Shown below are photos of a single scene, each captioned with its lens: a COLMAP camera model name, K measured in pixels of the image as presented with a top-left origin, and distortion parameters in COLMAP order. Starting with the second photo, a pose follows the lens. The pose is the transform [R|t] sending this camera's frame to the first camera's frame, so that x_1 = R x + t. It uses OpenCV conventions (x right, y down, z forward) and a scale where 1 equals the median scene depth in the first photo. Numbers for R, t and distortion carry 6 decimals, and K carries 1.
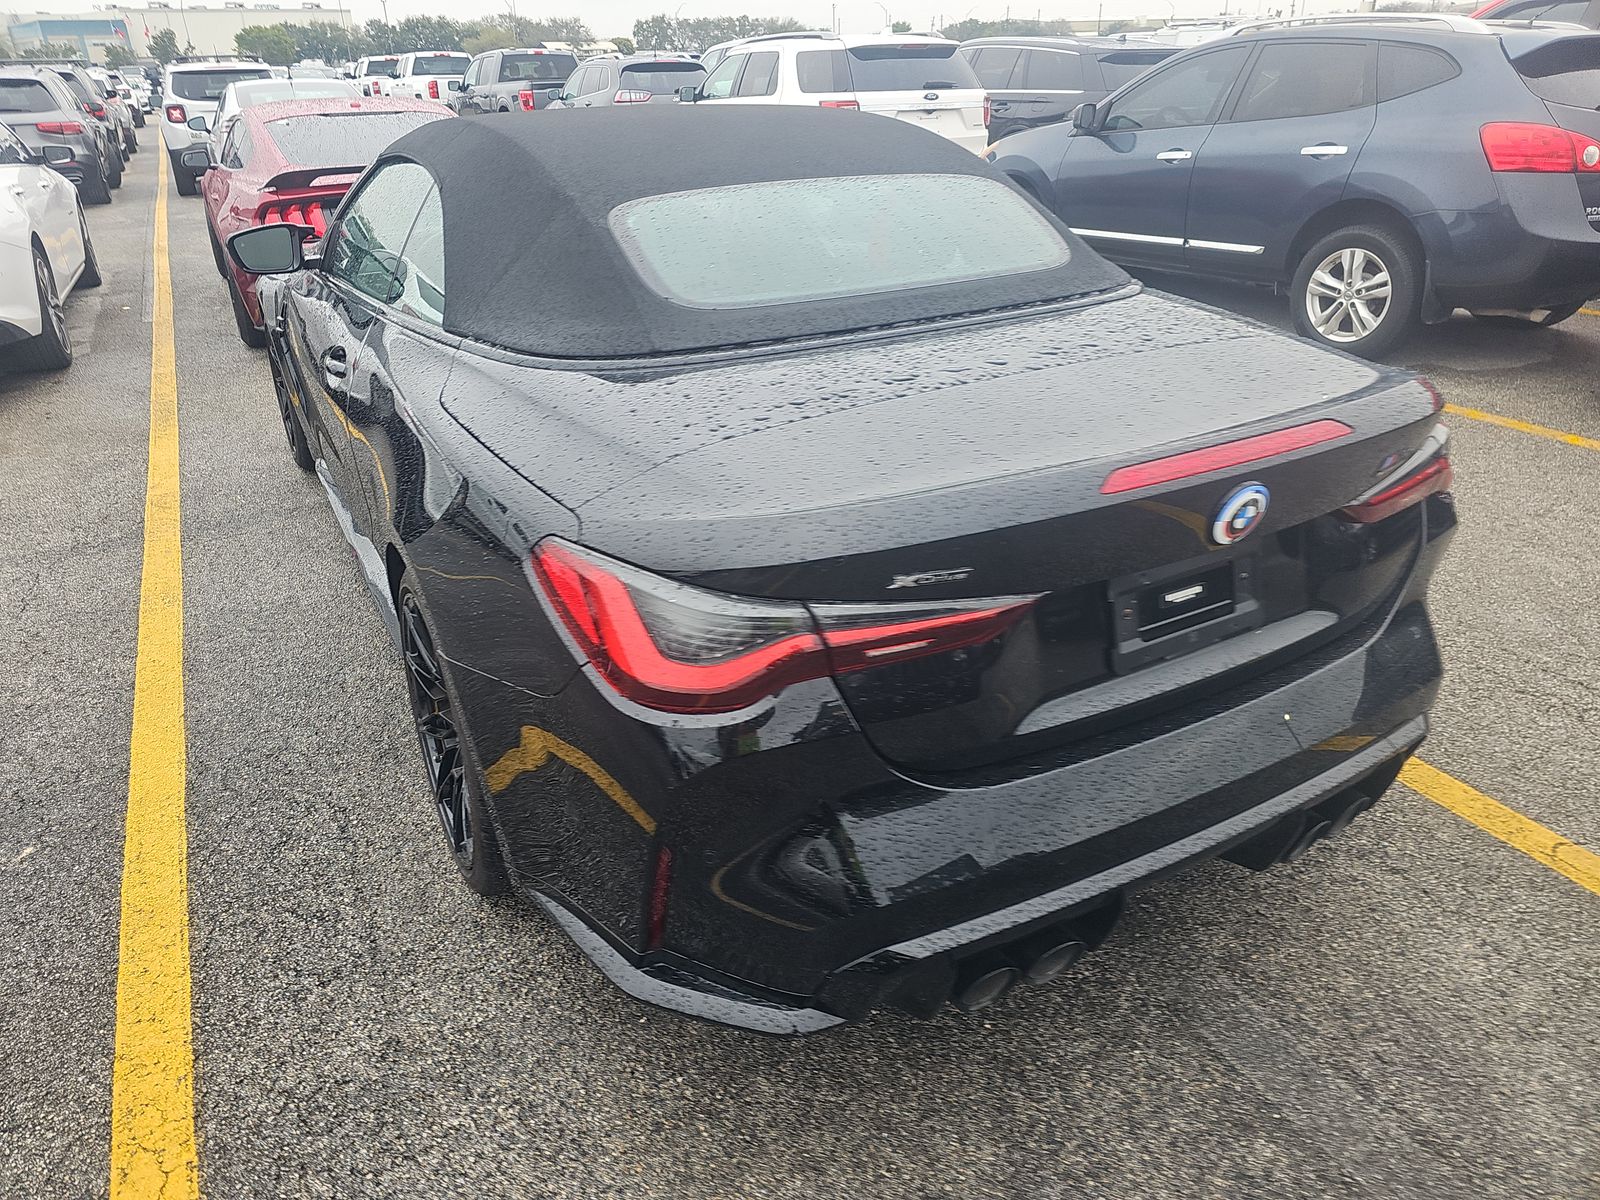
lens RADIAL K [[1049.2, 0, 733.5], [0, 1049.2, 598.7], [0, 0, 1]] dist [0.063240, -0.072779]
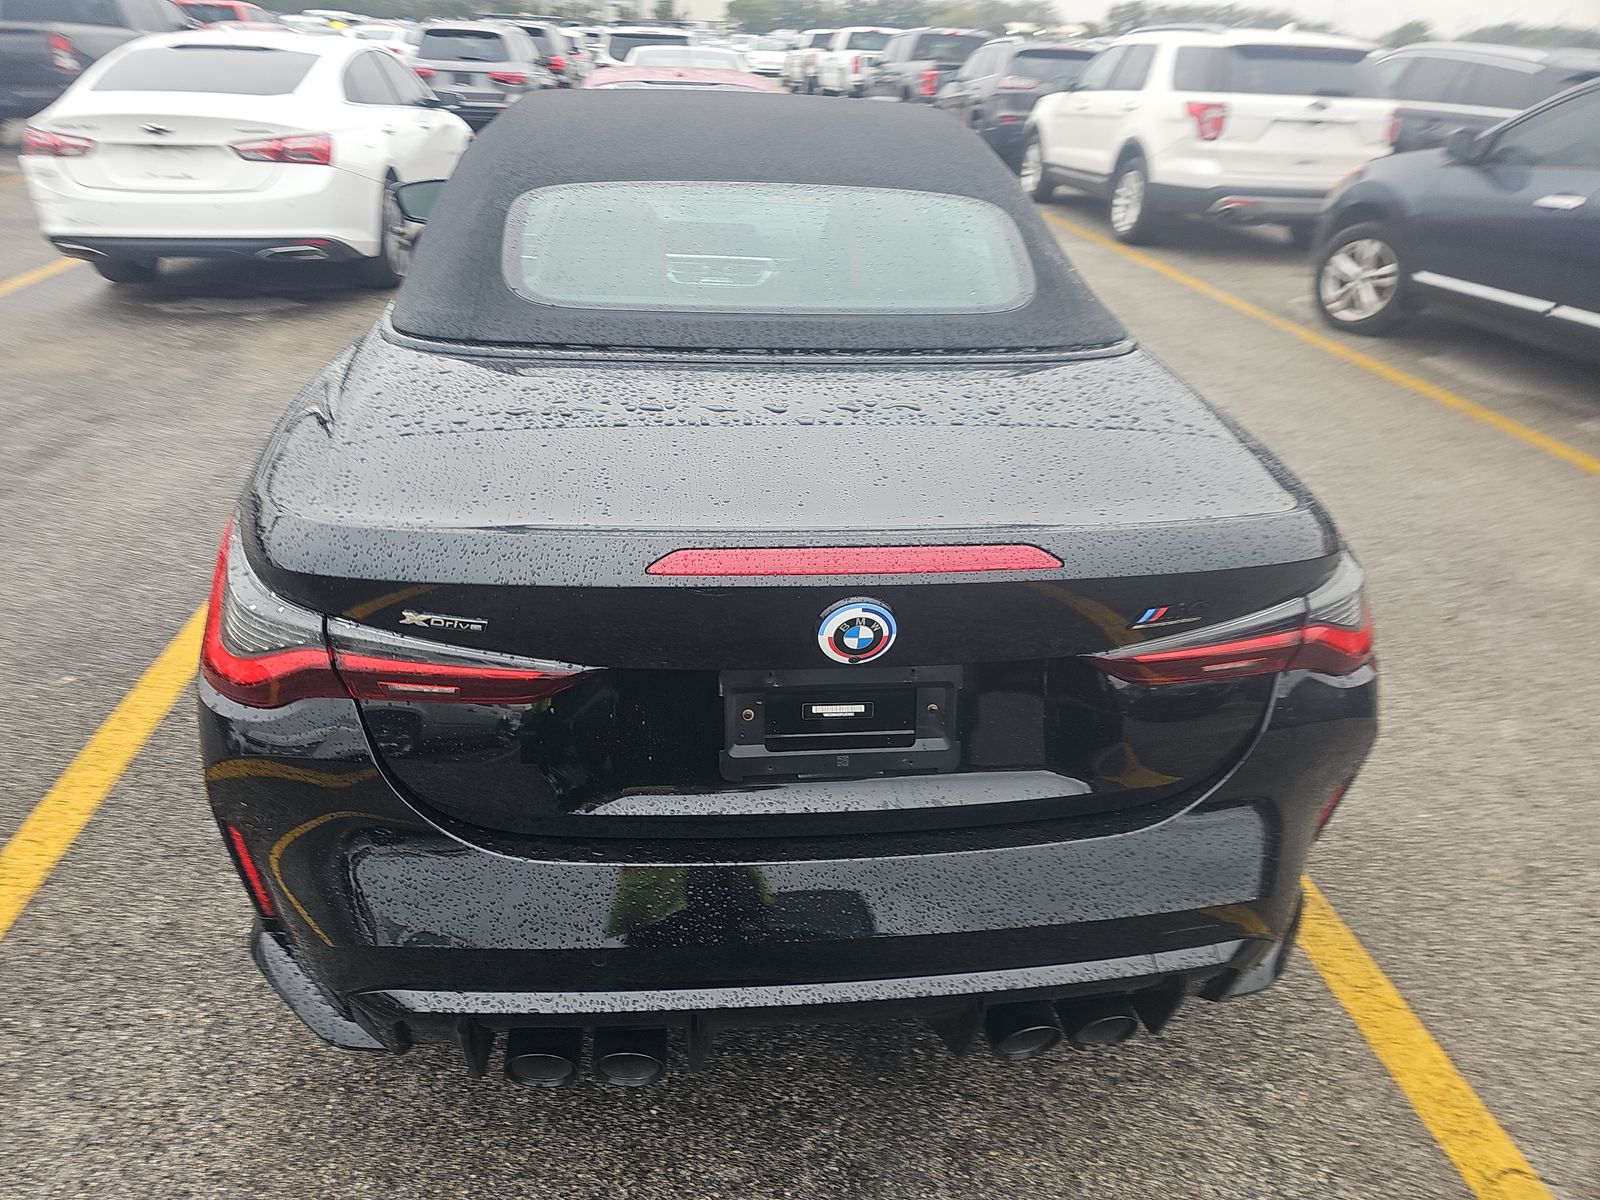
lens RADIAL K [[1038.4, 0, 800.0], [0, 1038.4, 600.0], [0, 0, 1]] dist [0.055861, -0.062482]
pose [[0.923759, 0.220498, -0.313129, 0.536130], [-0.213723, 0.975273, 0.056261, -0.110438], [0.317791, 0.014952, 0.948043, 0.160974]]
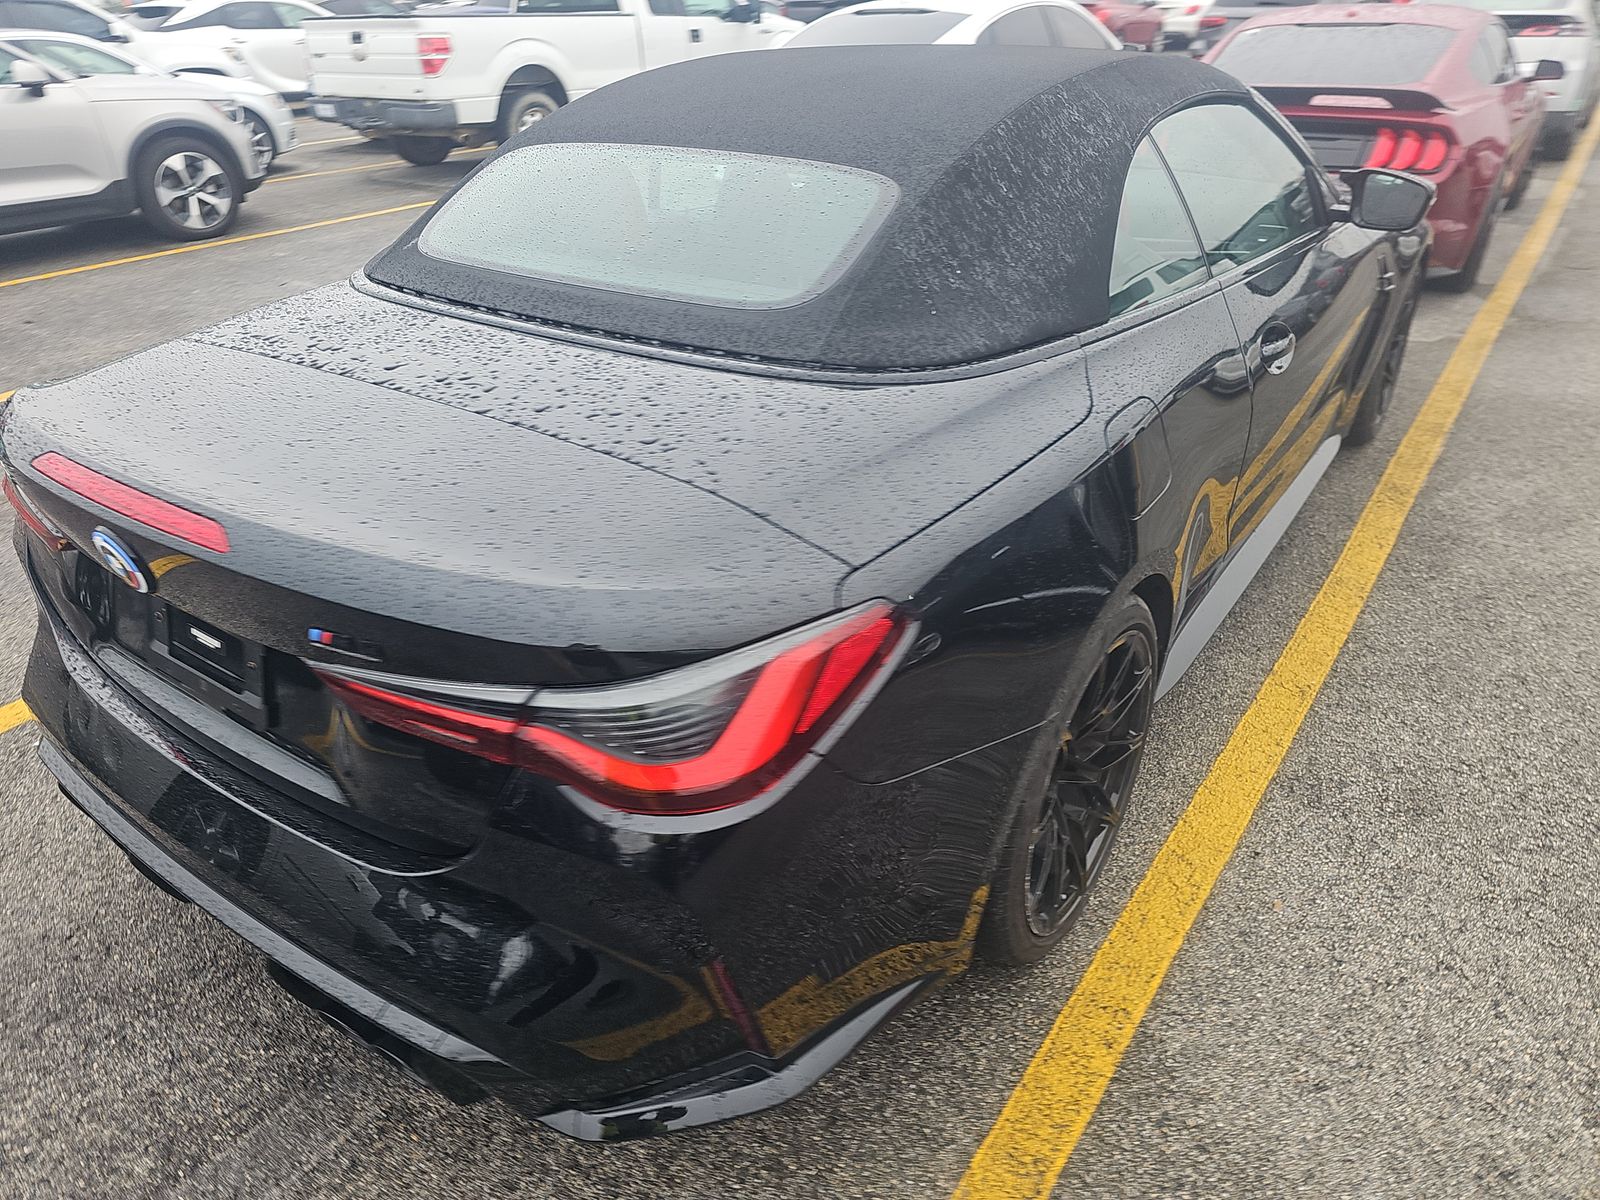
lens RADIAL K [[1038.4, 0, 800.0], [0, 1038.4, 600.0], [0, 0, 1]] dist [0.055861, -0.062482]
pose [[0.449318, 0.453028, -0.769987, 1.128734], [-0.379580, 0.877031, 0.294508, -0.418415], [0.808723, 0.159944, 0.566026, 0.742085]]
